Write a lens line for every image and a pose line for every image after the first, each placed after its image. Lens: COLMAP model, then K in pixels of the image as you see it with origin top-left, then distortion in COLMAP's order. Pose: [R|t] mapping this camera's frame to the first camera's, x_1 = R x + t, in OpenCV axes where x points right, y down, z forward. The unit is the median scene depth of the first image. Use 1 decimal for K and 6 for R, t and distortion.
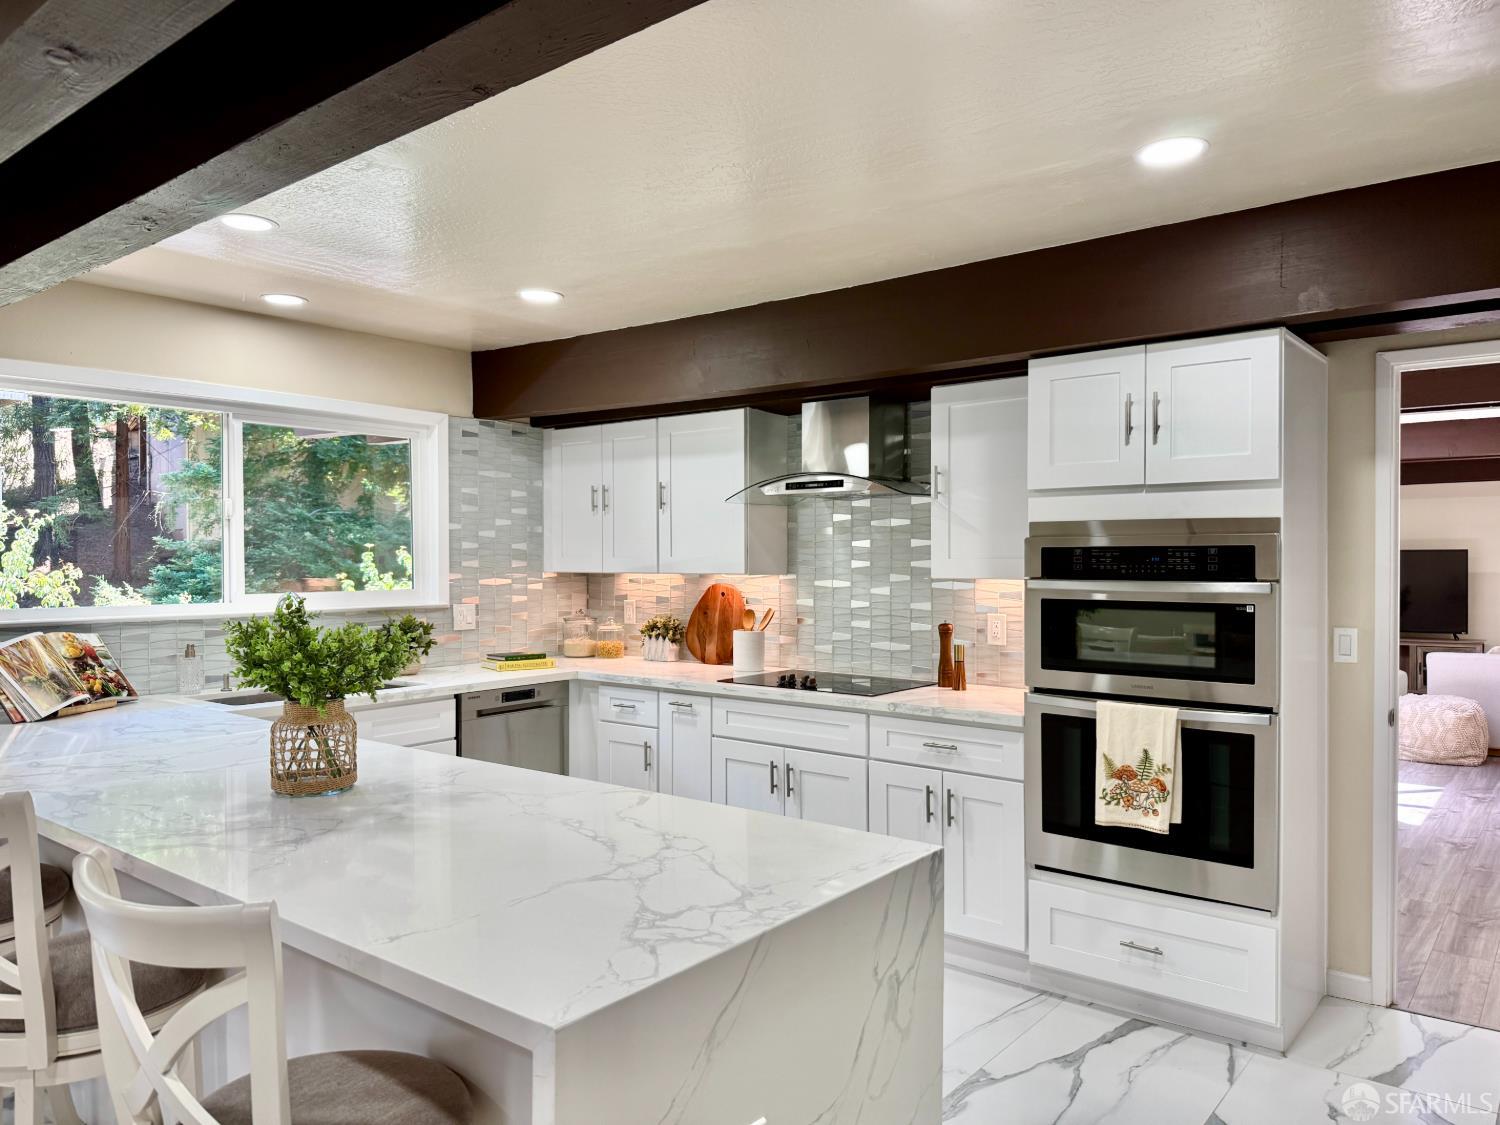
lens RADIAL K [[1053.4, 0, 764.5], [0, 1053.4, 575.1], [0, 0, 1]] dist [0.028850, -0.015294]
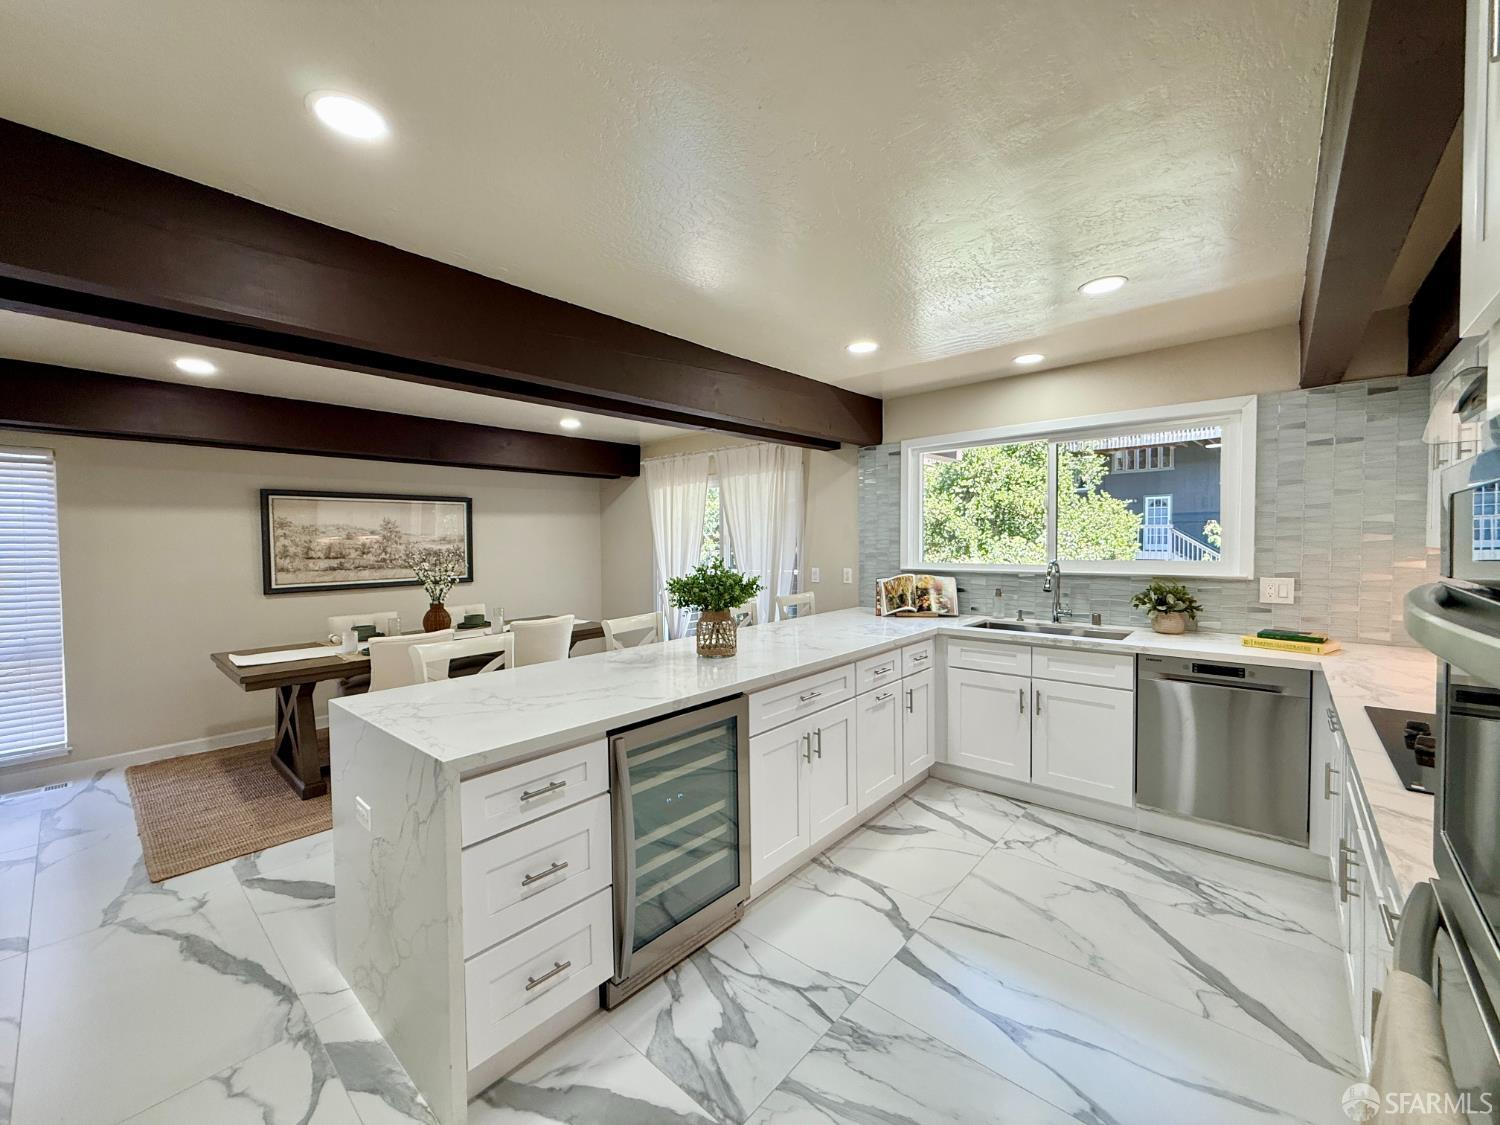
lens RADIAL K [[600.6, 0, 738.5], [0, 600.6, 556.4], [0, 0, 1]] dist [-0.004416, 0.001219]
pose [[-0.070188, 0.027810, -0.997146, 0.321731], [-0.004446, 0.999593, 0.028191, -0.007106], [0.997524, 0.006411, -0.070036, 0.520597]]
